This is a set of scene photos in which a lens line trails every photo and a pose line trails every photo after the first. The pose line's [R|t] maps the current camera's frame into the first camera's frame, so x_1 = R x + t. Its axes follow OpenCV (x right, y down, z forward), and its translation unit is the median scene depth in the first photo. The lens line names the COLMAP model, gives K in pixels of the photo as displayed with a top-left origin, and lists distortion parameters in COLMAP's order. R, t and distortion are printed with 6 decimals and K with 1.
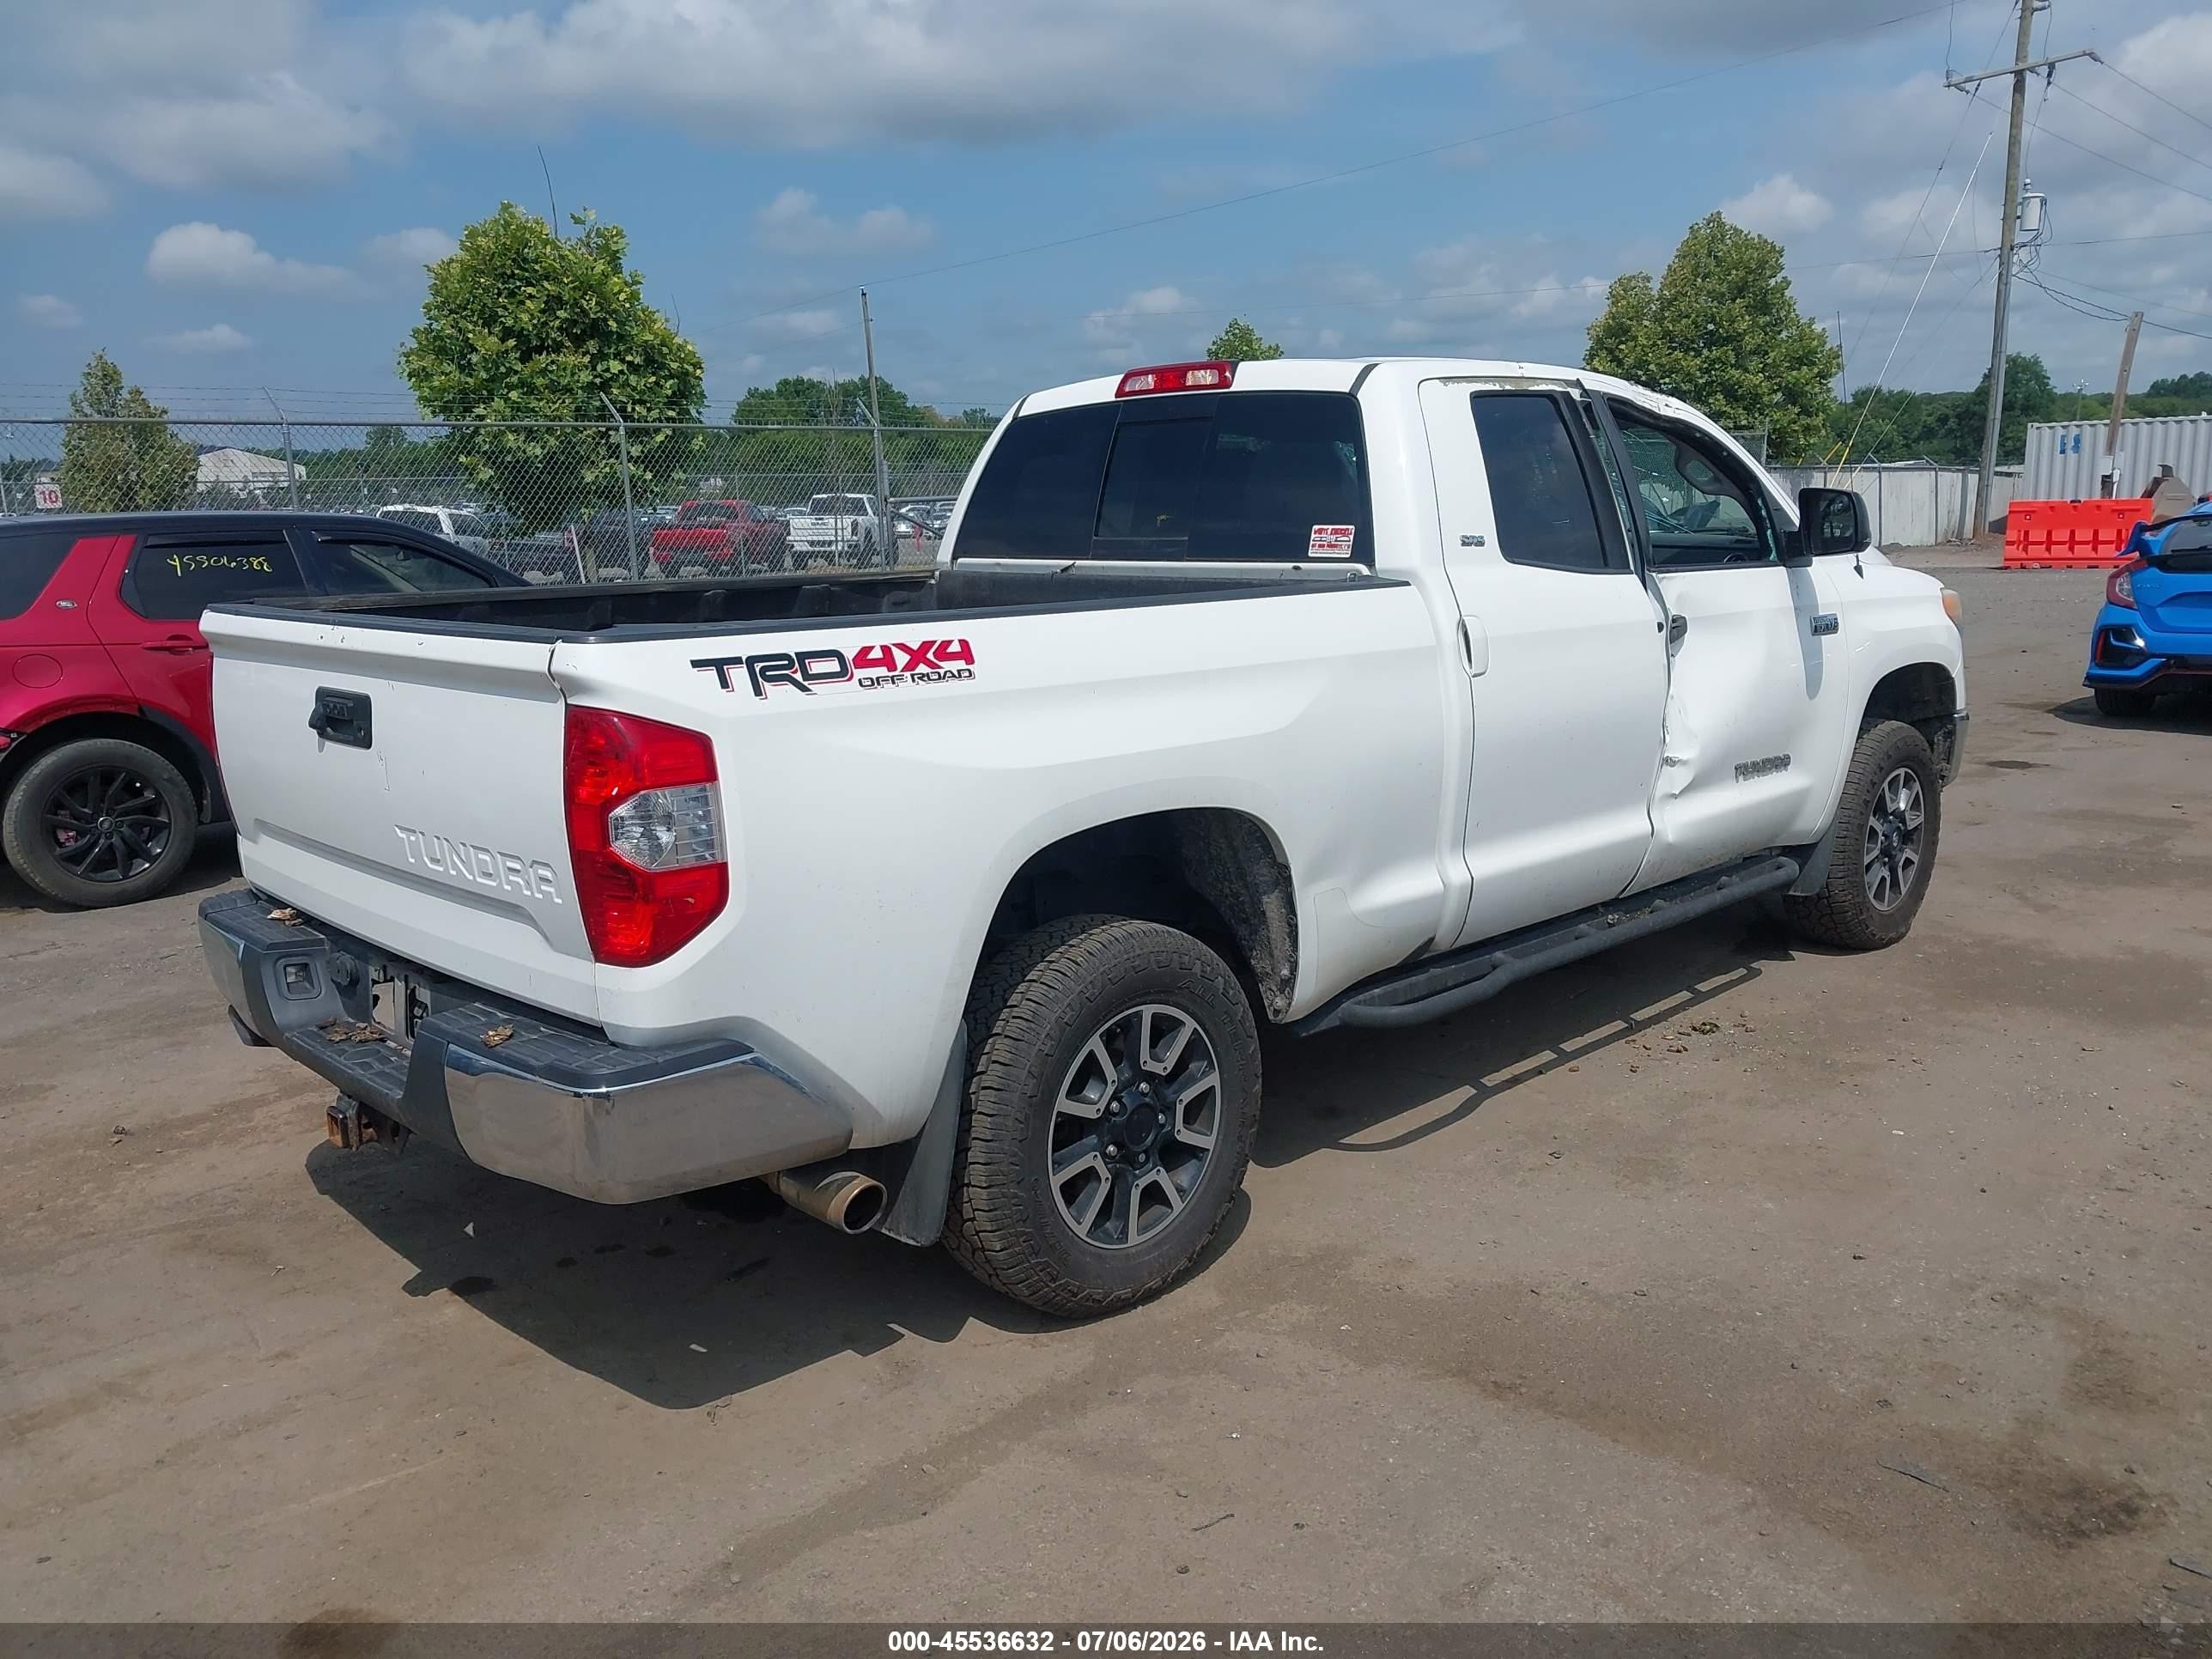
lens RADIAL K [[1729.0, 0, 1090.9], [0, 1729.0, 829.7], [0, 0, 1]] dist [0.014024, 0.001515]
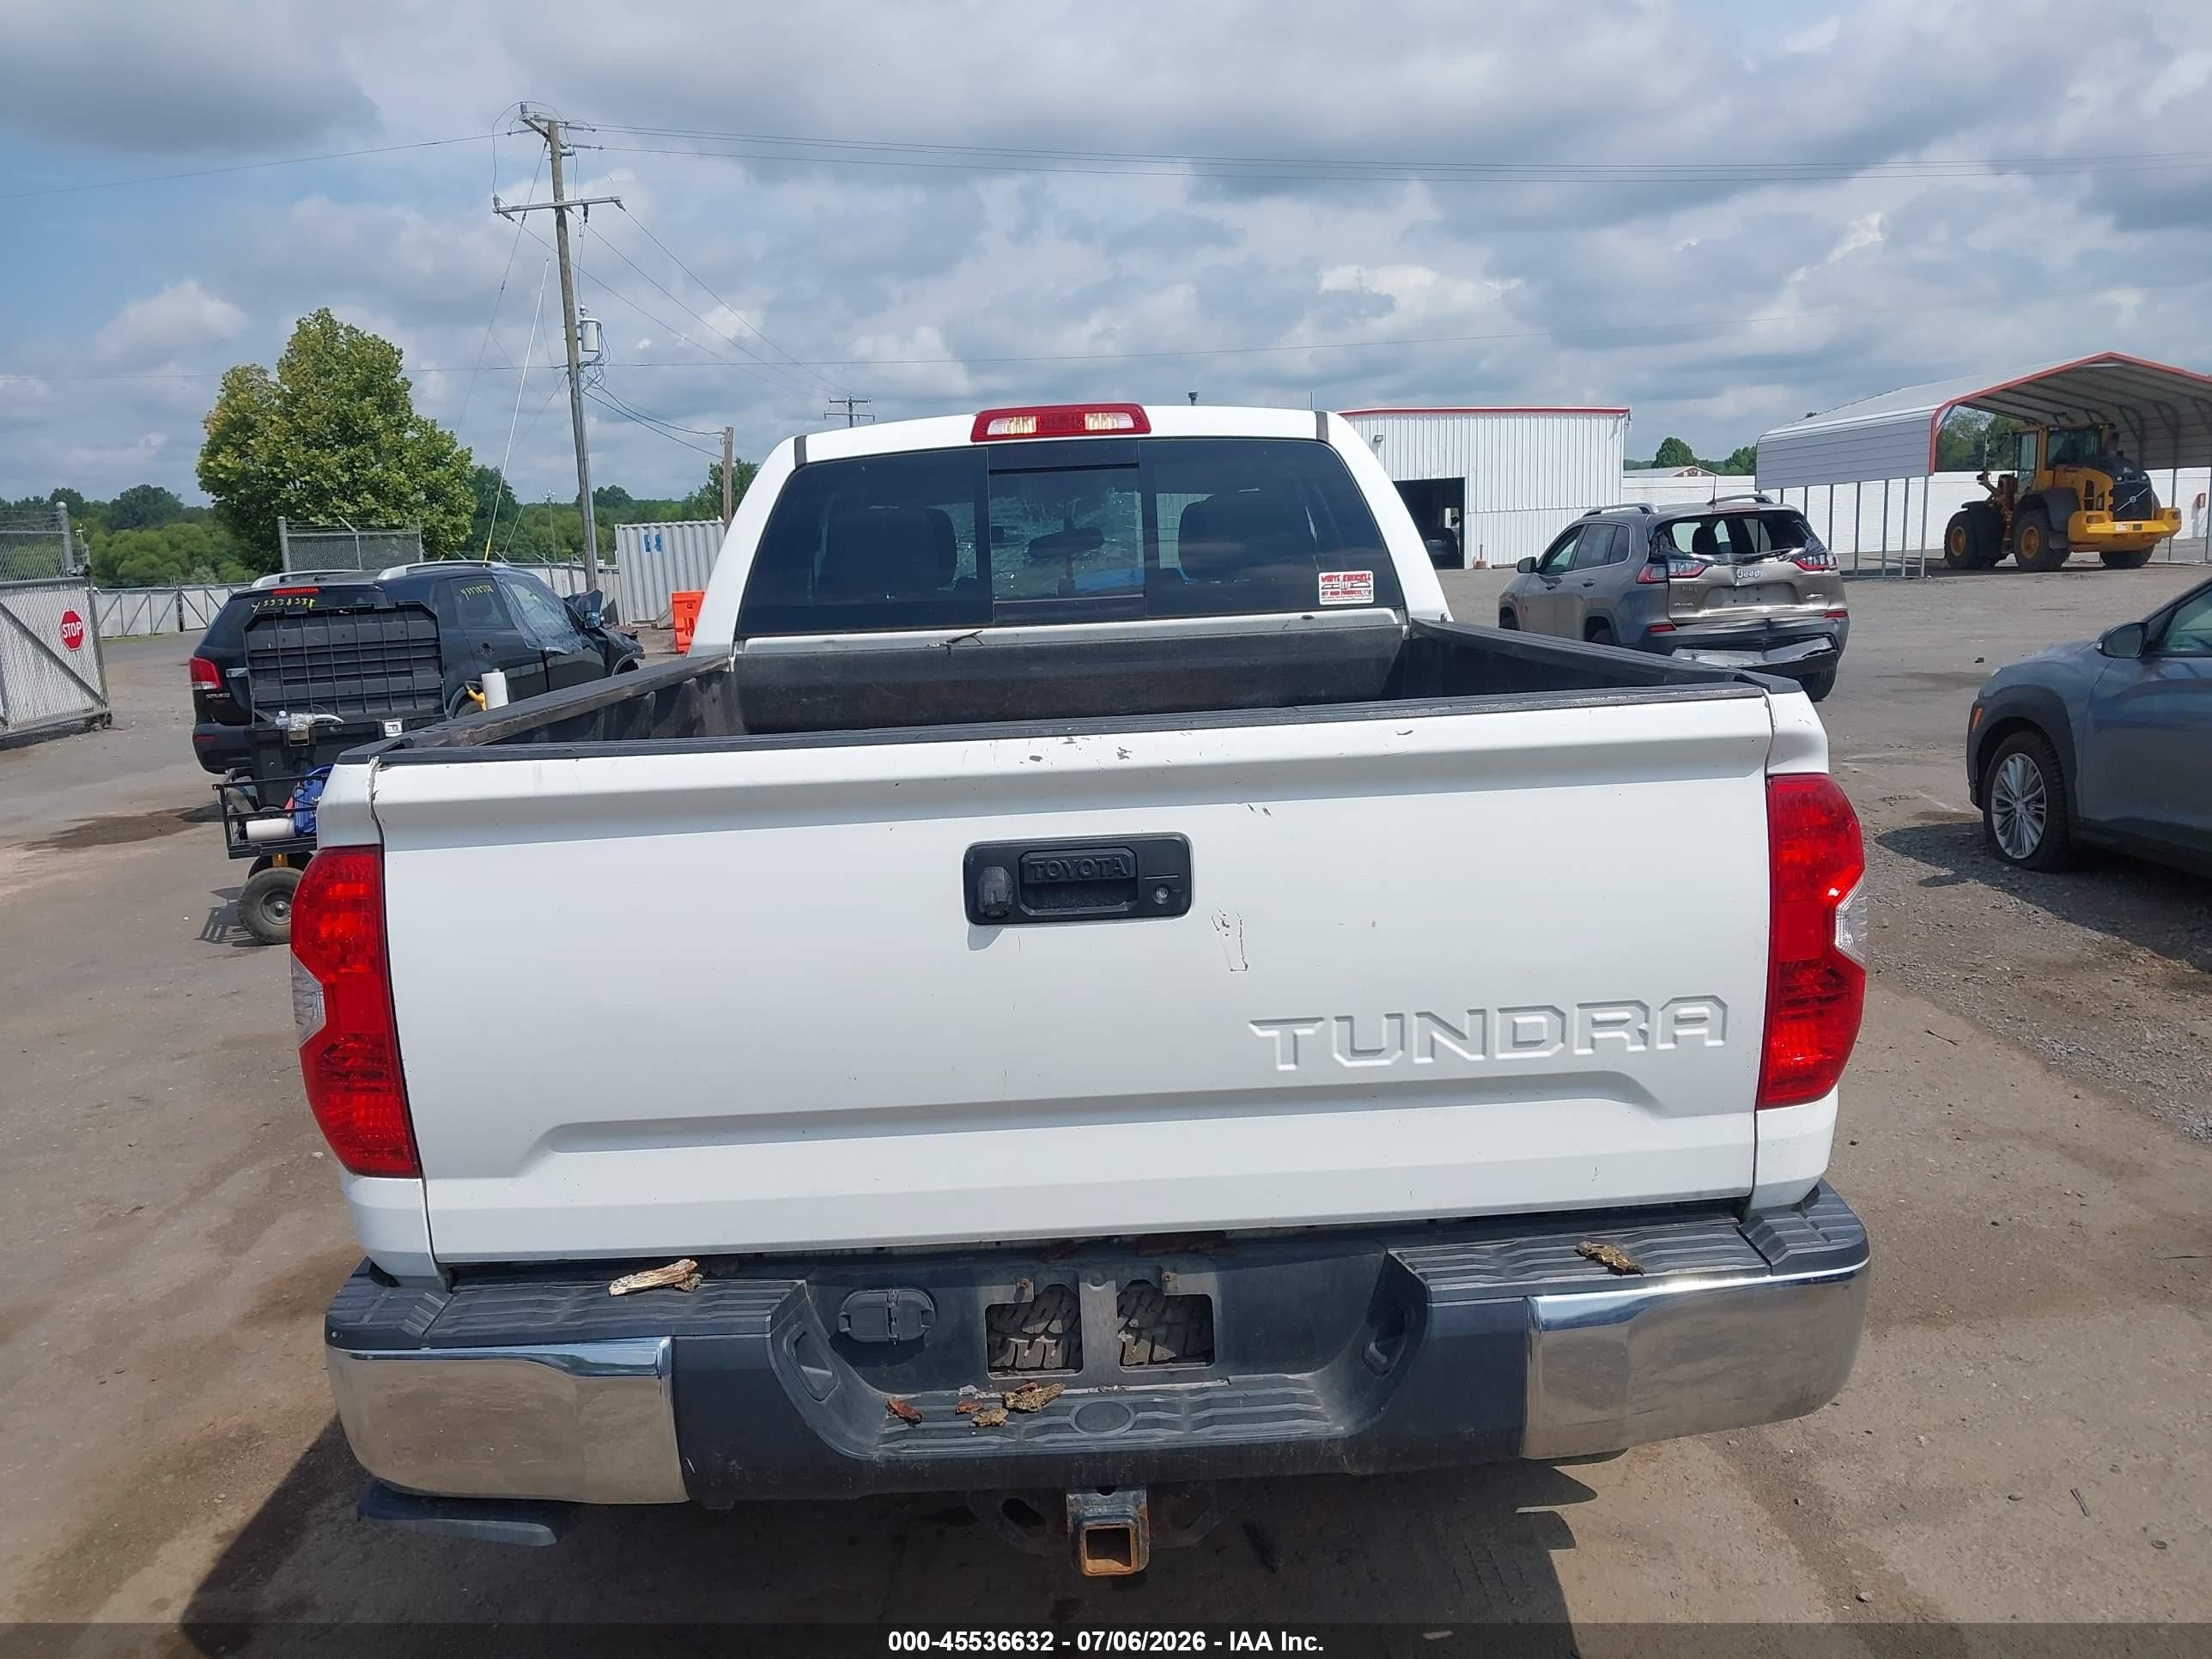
lens RADIAL K [[1729.0, 0, 1090.9], [0, 1729.0, 829.7], [0, 0, 1]] dist [0.014024, 0.001515]
pose [[0.685653, -0.128155, 0.716558, -0.542652], [0.170072, 0.985339, 0.013489, -0.056102], [-0.707782, 0.112617, 0.697397, 0.350028]]
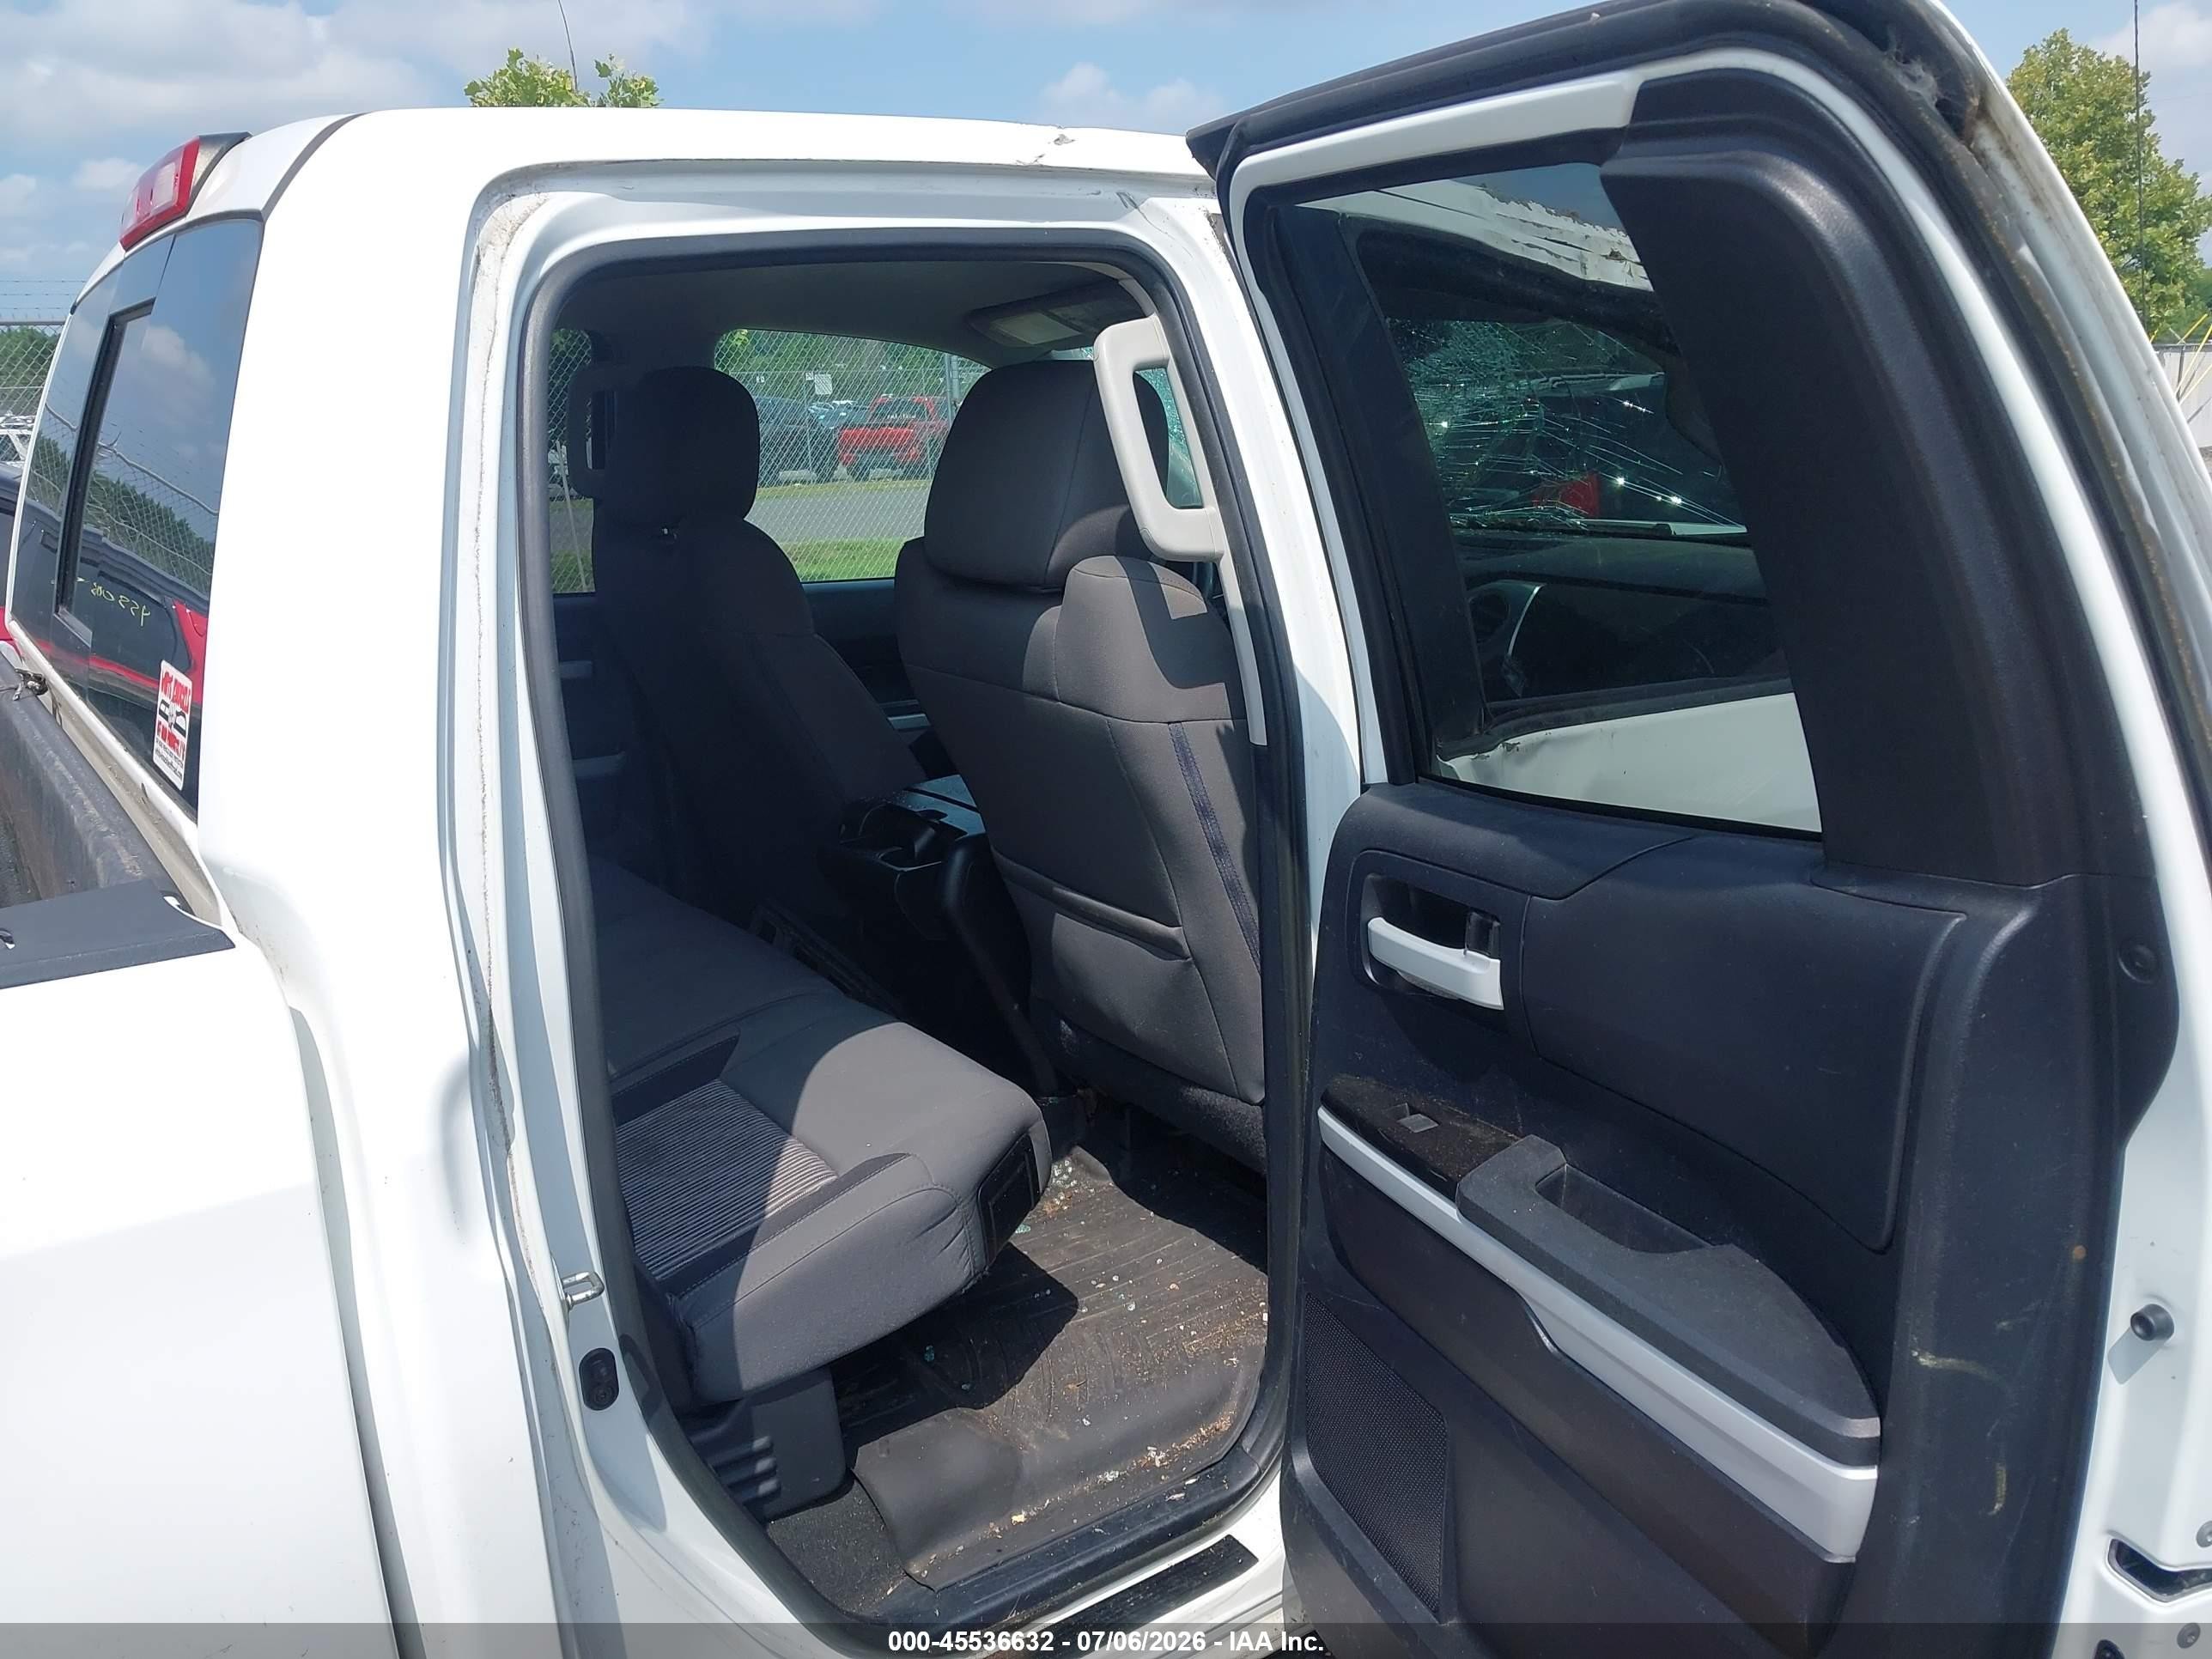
lens RADIAL K [[1752.2, 0, 1106.0], [0, 1752.2, 829.5], [0, 0, 1]] dist [-0.006090, 0.048898]
pose [[0.989804, 0.028795, -0.139497, 0.269595], [-0.020535, 0.997969, 0.060294, -0.135858], [0.140950, -0.056815, 0.988385, 0.580999]]
